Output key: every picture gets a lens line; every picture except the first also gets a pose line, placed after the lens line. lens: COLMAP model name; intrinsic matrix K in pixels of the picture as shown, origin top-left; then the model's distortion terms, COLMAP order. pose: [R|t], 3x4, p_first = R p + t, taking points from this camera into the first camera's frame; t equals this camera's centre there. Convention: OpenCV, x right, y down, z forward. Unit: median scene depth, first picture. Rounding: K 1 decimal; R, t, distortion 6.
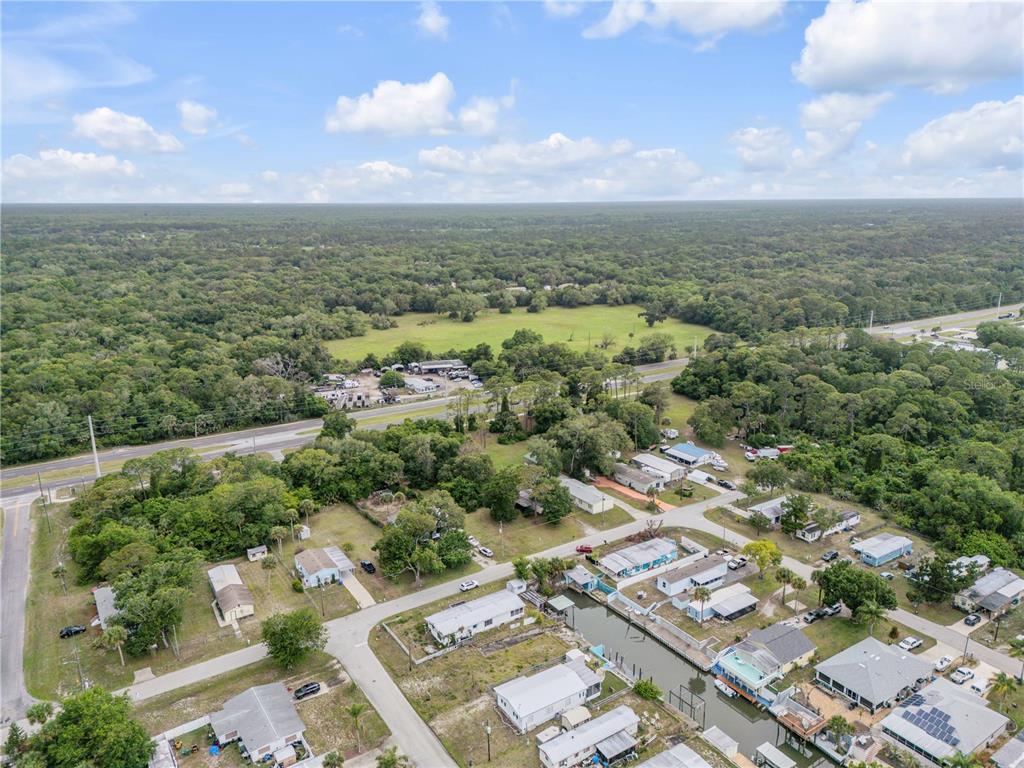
lens RADIAL K [[721.8, 0, 512.0], [0, 721.8, 384.0], [0, 0, 1]] dist [0.085673, -0.082286]
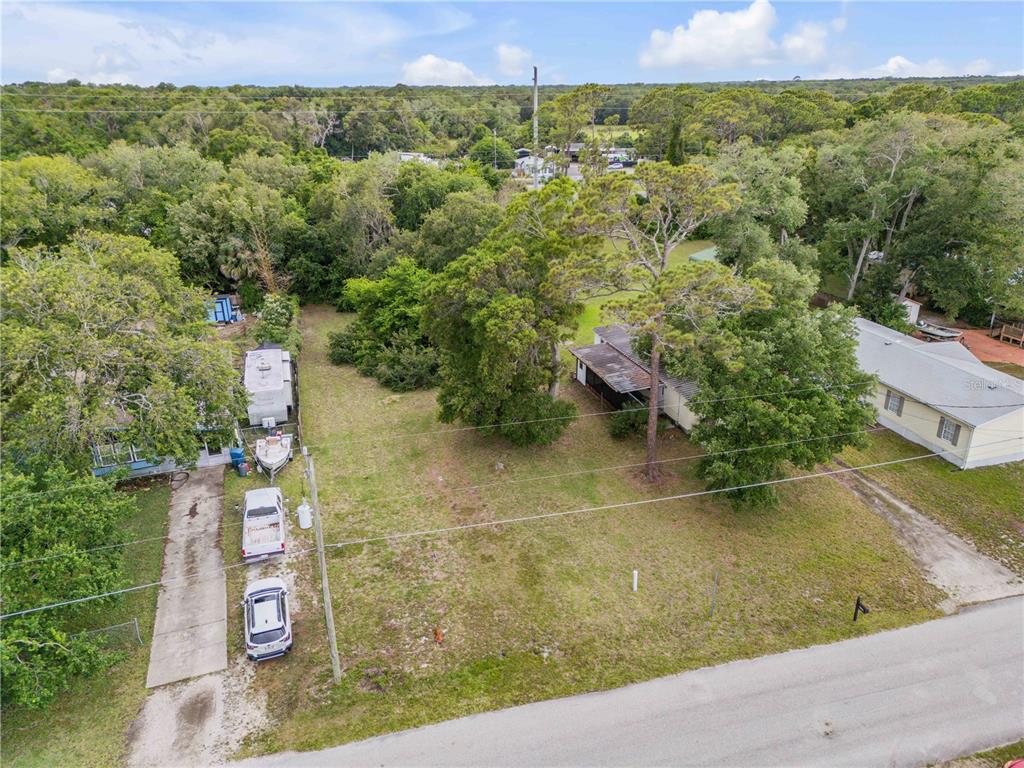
lens RADIAL K [[721.8, 0, 512.0], [0, 721.8, 384.0], [0, 0, 1]] dist [0.085673, -0.082286]
pose [[0.947178, 0.116624, -0.298751, 0.052192], [-0.072753, 0.985388, 0.154008, 0.134793], [0.312346, -0.124138, 0.941823, 0.775341]]
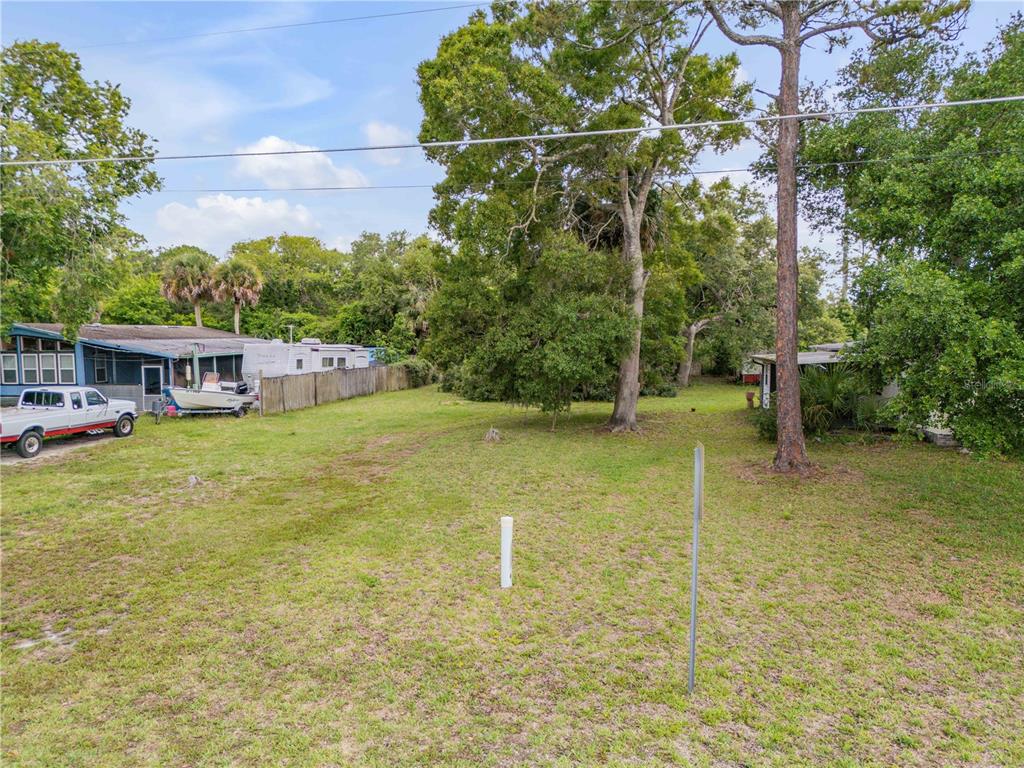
lens RADIAL K [[721.8, 0, 512.0], [0, 721.8, 384.0], [0, 0, 1]] dist [0.085673, -0.082286]
pose [[0.690796, 0.054858, -0.720966, 0.069562], [-0.175133, 0.980121, -0.093227, 0.192030], [0.701520, 0.190666, 0.686671, 0.890920]]
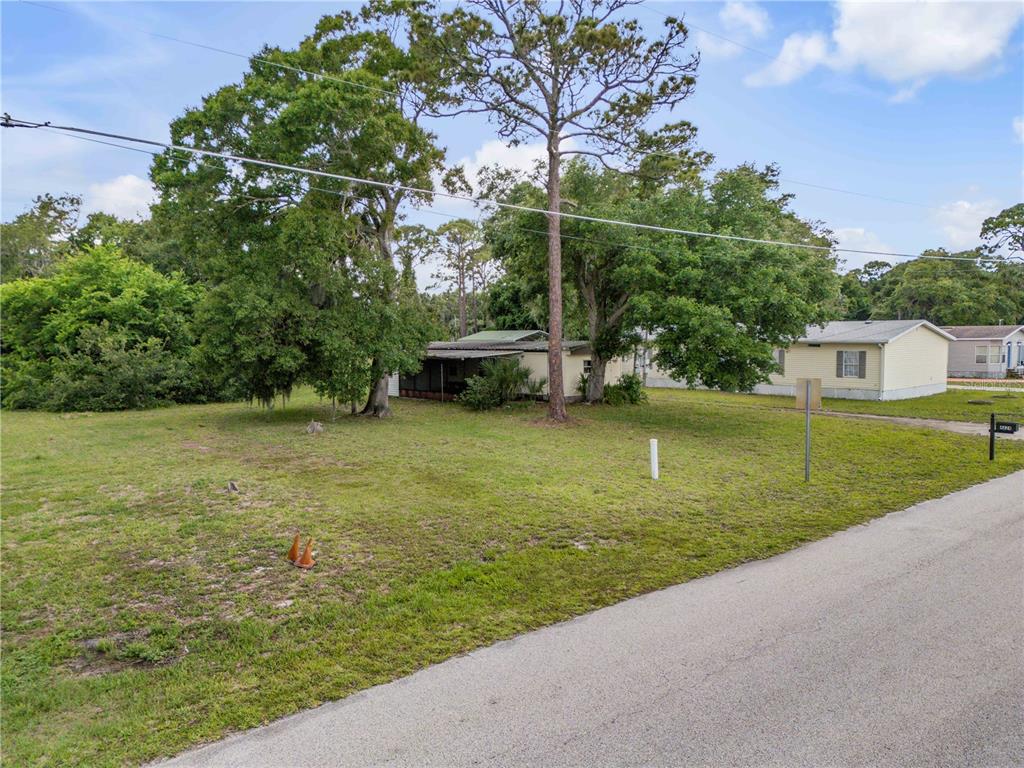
lens RADIAL K [[721.8, 0, 512.0], [0, 721.8, 384.0], [0, 0, 1]] dist [0.085673, -0.082286]
pose [[0.995769, 0.000013, 0.091888, 0.011560], [0.015763, 0.985152, -0.170958, 0.204185], [-0.090526, 0.171683, 0.980984, 0.844179]]
